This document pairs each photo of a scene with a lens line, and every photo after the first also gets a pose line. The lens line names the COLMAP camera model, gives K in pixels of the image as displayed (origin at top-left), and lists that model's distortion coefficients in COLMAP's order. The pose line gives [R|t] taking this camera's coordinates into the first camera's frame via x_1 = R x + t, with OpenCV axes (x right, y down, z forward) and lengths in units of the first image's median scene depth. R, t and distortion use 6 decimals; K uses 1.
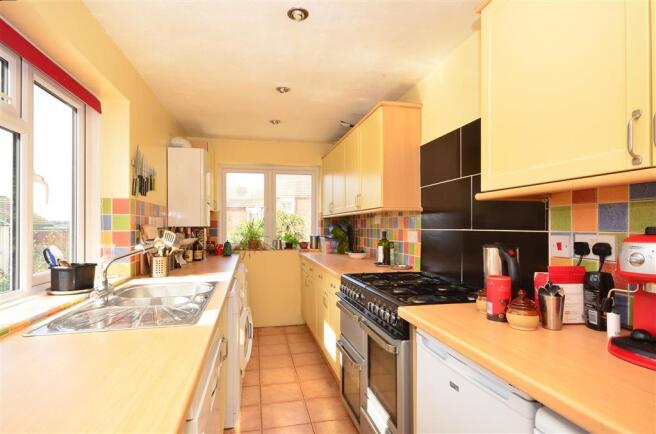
lens RADIAL K [[349.7, 0, 327.0], [0, 349.7, 220.4], [0, 0, 1]] dist [0.012014, -0.000903]
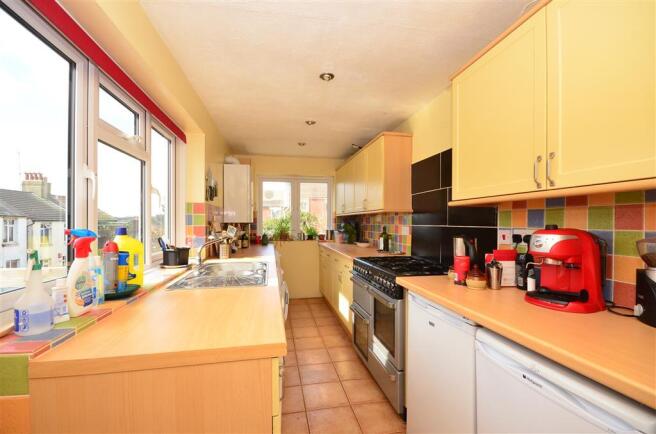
lens RADIAL K [[285.3, 0, 329.2], [0, 285.3, 220.2], [0, 0, 1]] dist [0.001120, 0.000213]
pose [[0.999819, 0.003334, -0.018738, -0.040890], [-0.003156, 0.999950, 0.009541, -0.005460], [0.018769, -0.009480, 0.999779, -0.151761]]
